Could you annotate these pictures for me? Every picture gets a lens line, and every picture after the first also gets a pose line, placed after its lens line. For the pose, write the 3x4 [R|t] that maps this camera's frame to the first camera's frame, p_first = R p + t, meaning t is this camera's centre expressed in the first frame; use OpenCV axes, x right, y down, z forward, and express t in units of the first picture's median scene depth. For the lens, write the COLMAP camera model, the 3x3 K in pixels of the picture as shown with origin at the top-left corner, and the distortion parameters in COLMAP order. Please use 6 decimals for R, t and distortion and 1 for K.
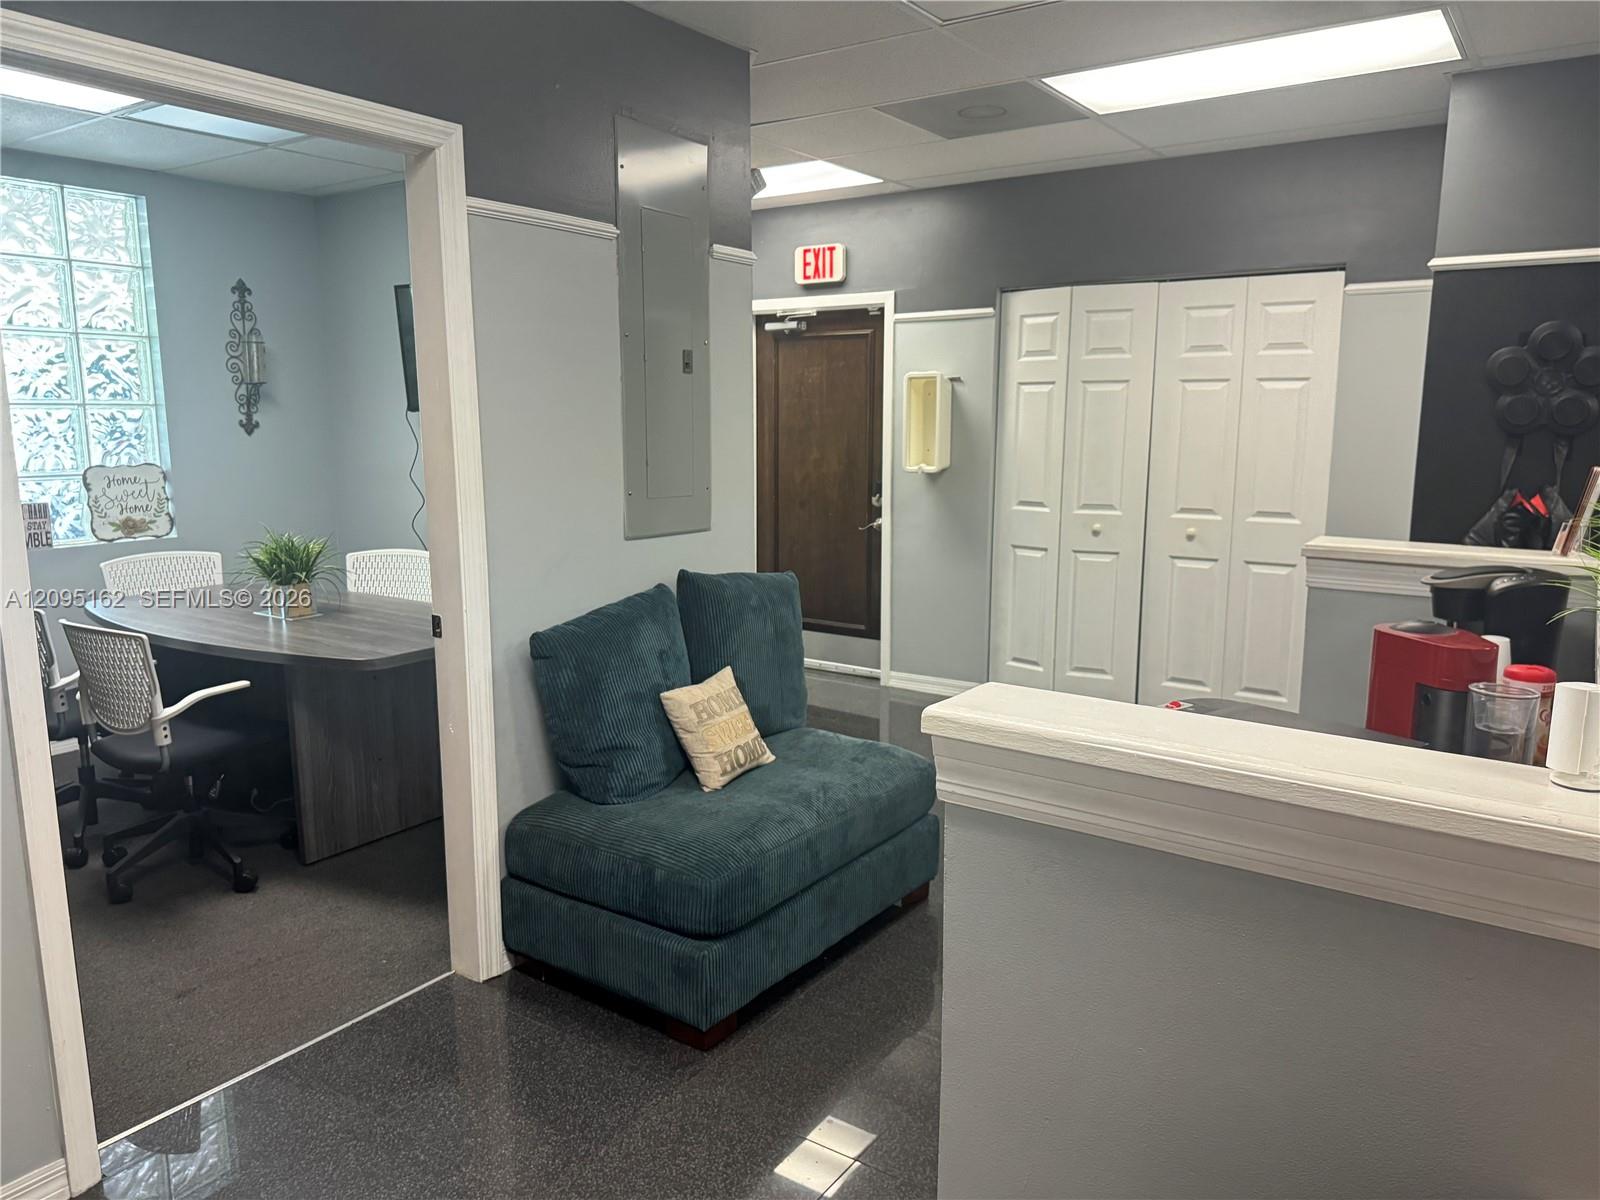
lens RADIAL K [[1131.2, 0, 800.0], [0, 1131.2, 600.0], [0, 0, 1]] dist [0.082974, -0.108099]
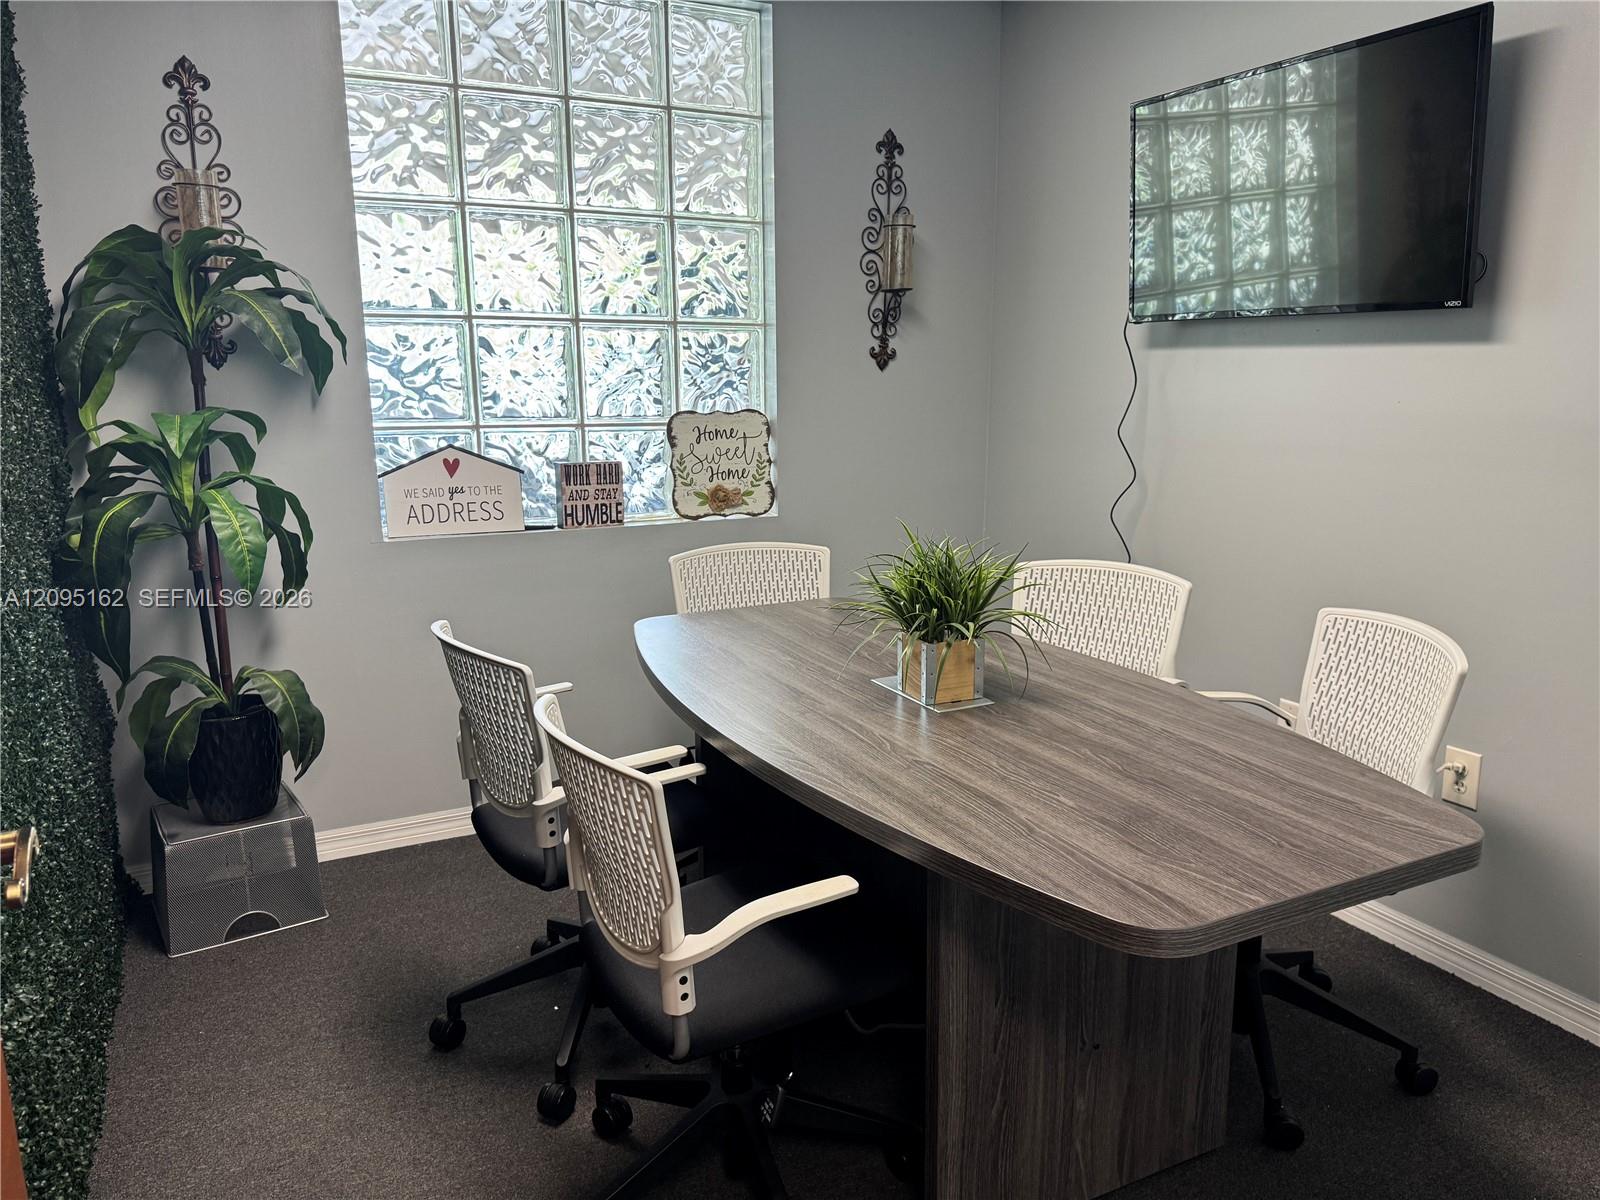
lens RADIAL K [[1131.2, 0, 800.0], [0, 1131.2, 600.0], [0, 0, 1]] dist [0.082974, -0.108099]
pose [[0.876307, 0.089767, -0.473316, -0.205794], [-0.074438, 0.995917, 0.051066, -0.041537], [0.475968, -0.009517, 0.879411, 0.412009]]
